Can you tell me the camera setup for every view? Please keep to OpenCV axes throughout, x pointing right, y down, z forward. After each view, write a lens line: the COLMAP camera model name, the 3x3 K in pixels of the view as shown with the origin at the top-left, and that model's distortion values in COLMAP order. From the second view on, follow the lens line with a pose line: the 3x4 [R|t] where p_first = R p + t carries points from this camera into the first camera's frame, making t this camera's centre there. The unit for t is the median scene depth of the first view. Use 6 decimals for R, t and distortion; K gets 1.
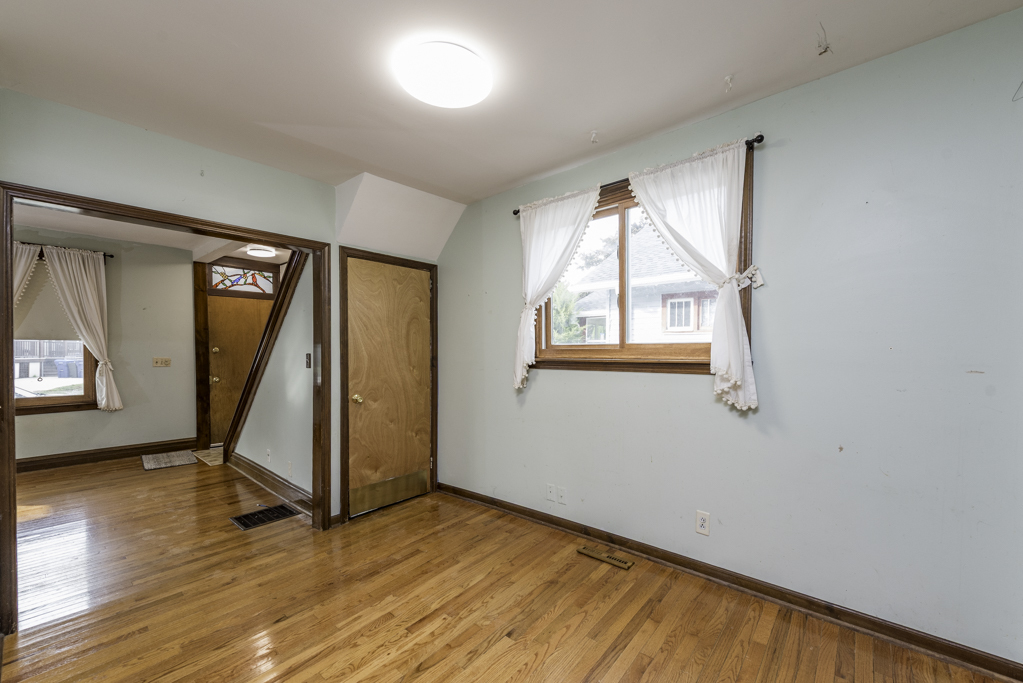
lens RADIAL K [[401.8, 0, 526.0], [0, 401.8, 359.2], [0, 0, 1]] dist [0.010162, -0.002837]
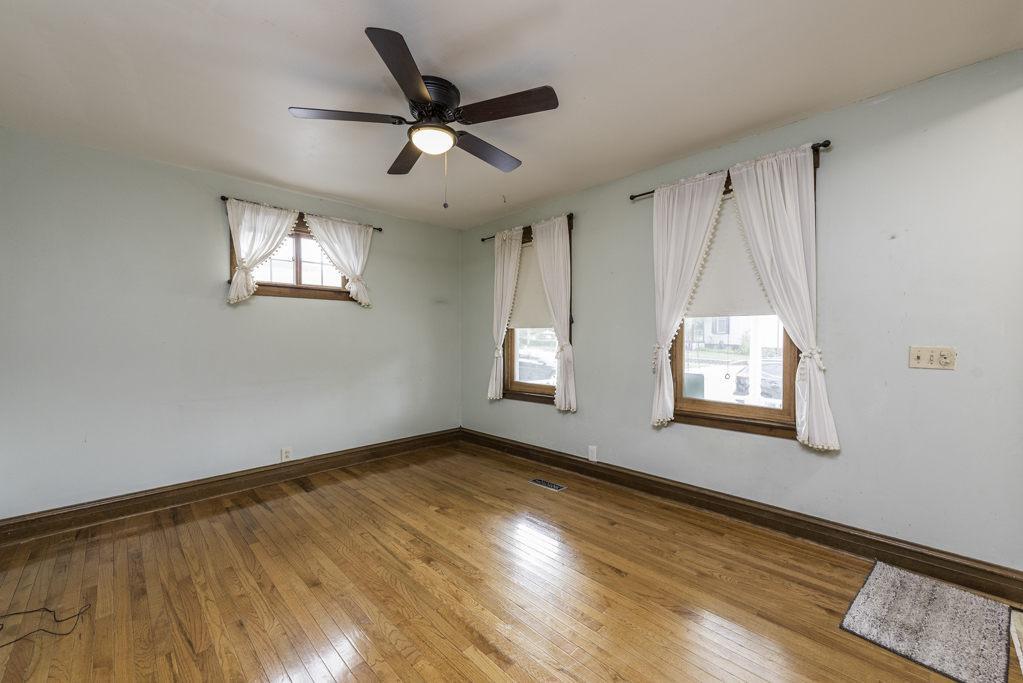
lens RADIAL K [[401.8, 0, 513.4], [0, 401.8, 337.1], [0, 0, 1]] dist [0.010162, -0.002837]
pose [[-0.110445, -0.000420, -0.993882, -0.689384], [-0.022497, 0.999745, 0.002077, -0.007895], [0.993628, 0.022588, -0.110426, 0.970413]]
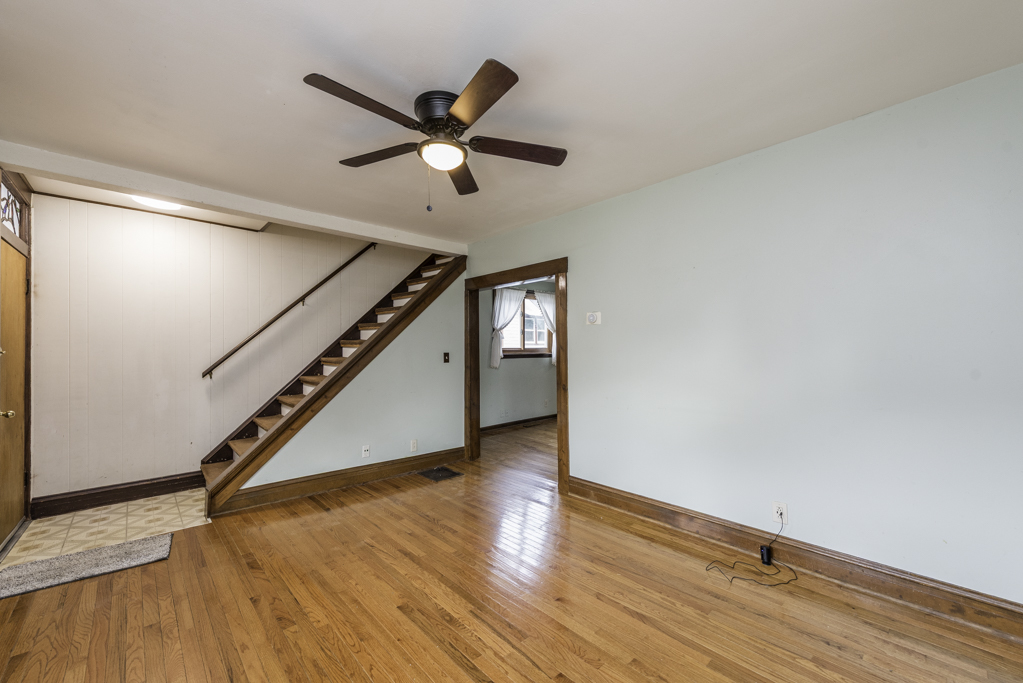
lens RADIAL K [[401.8, 0, 514.0], [0, 401.8, 348.8], [0, 0, 1]] dist [0.010162, -0.002837]
pose [[0.132386, 0.008068, 0.991165, -1.960852], [0.032400, 0.999397, -0.012462, -0.002591], [-0.990669, 0.033763, 0.132045, 0.568186]]
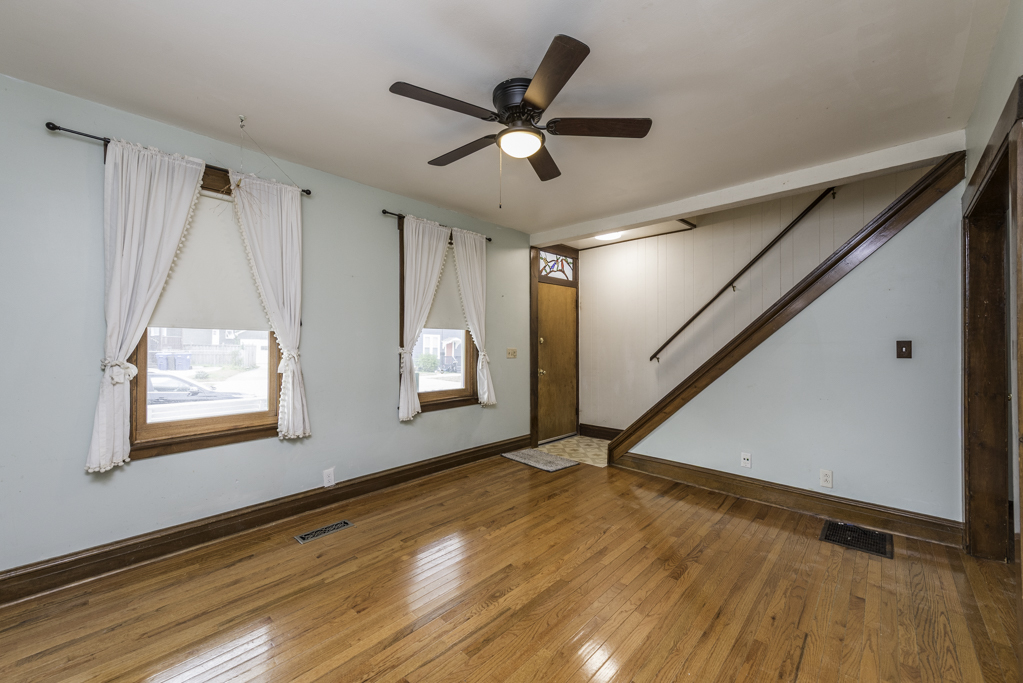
lens RADIAL K [[401.8, 0, 518.3], [0, 401.8, 343.0], [0, 0, 1]] dist [0.010162, -0.002837]
pose [[0.998461, -0.001012, -0.055456, -1.305095], [-0.000492, 0.999633, -0.027100, 0.013254], [0.055463, 0.027086, 0.998093, 0.122478]]
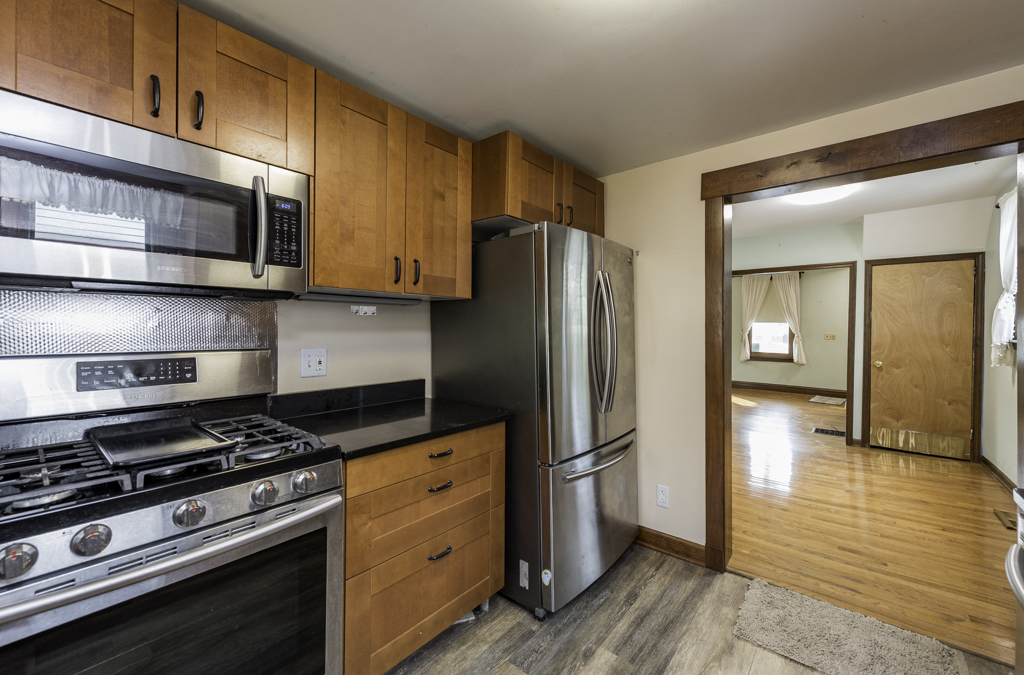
lens RADIAL K [[423.8, 0, 502.9], [0, 423.8, 324.1], [0, 0, 1]] dist [0.013531, 0.000074]
pose [[-0.016373, -0.001276, -0.999865, 1.110300], [-0.025959, 0.999663, -0.000851, -0.008078], [0.999529, 0.025942, -0.016401, -0.303429]]
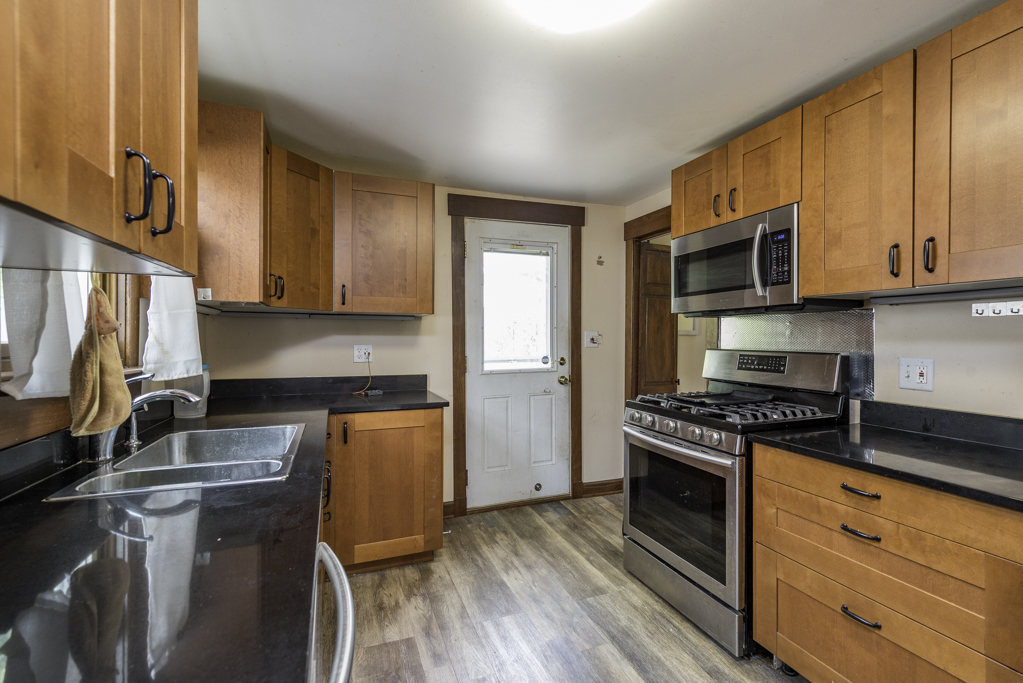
lens RADIAL K [[455.5, 0, 517.1], [0, 455.5, 339.9], [0, 0, 1]] dist [0.004840, -0.001010]
pose [[-0.865275, 0.003477, 0.501285, 0.697429], [0.015800, 0.999668, 0.020338, -0.008902], [-0.501048, 0.025519, -0.865043, 0.120001]]
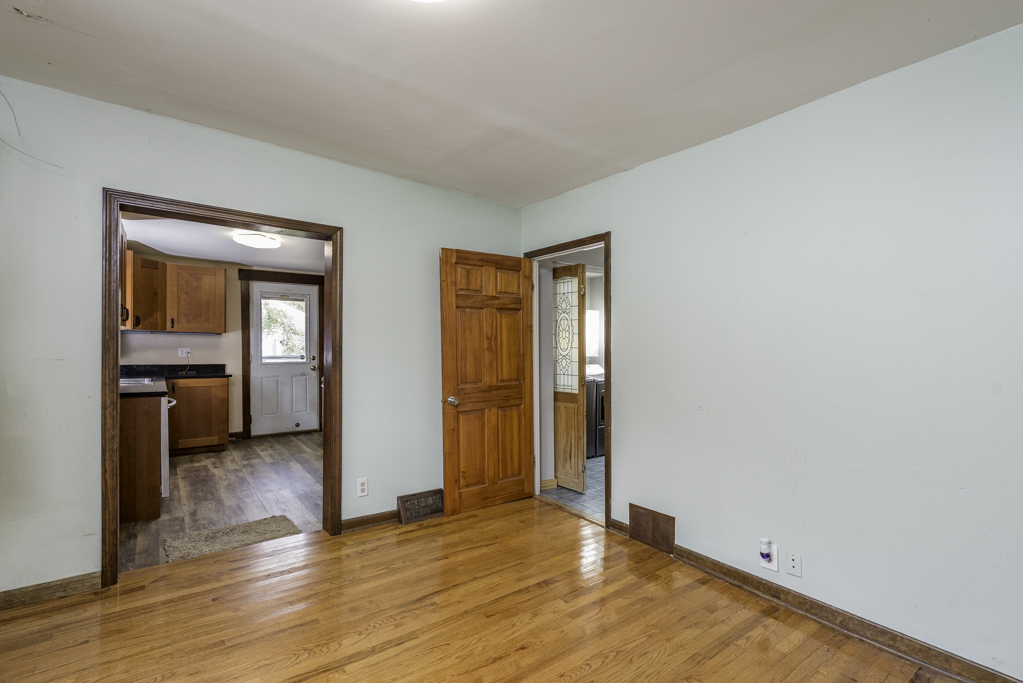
lens RADIAL K [[455.5, 0, 540.2], [0, 455.5, 355.2], [0, 0, 1]] dist [0.004840, -0.001010]
pose [[-0.978224, -0.004564, 0.207502, -0.309185], [0.002685, 0.999396, 0.034639, -0.014939], [-0.207535, 0.034442, -0.977621, 0.942530]]
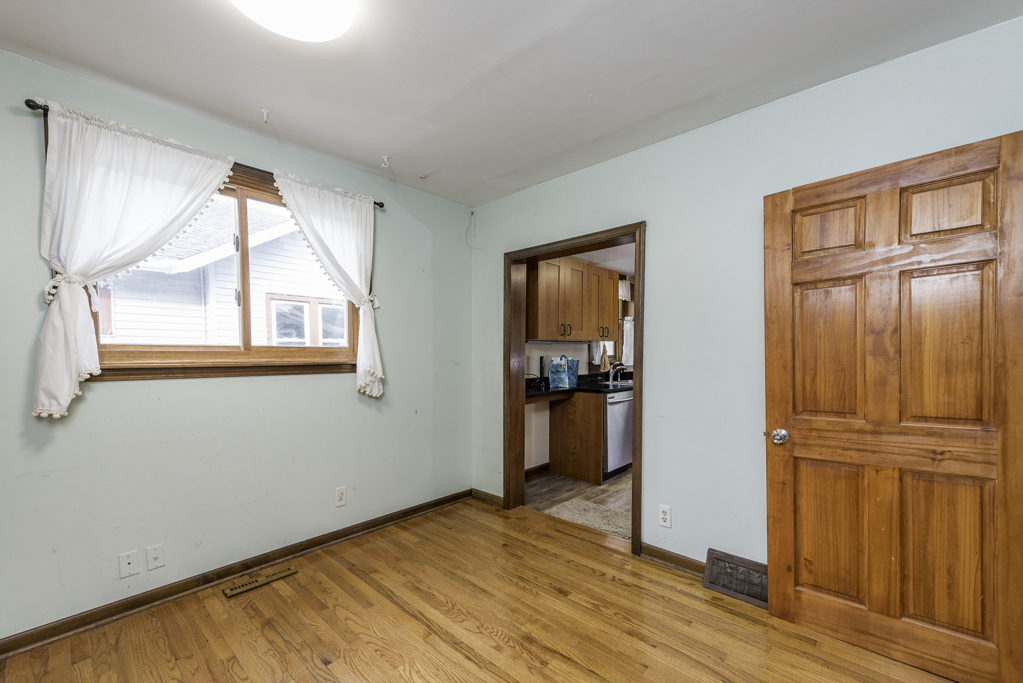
lens RADIAL K [[424.0, 0, 488.4], [0, 424.0, 371.8], [0, 0, 1]] dist [-0.002022, 0.000136]
pose [[0.079129, -0.028732, 0.996450, -0.537598], [0.025108, 0.999325, 0.026821, 0.006621], [-0.996548, 0.022896, 0.079797, 0.311593]]
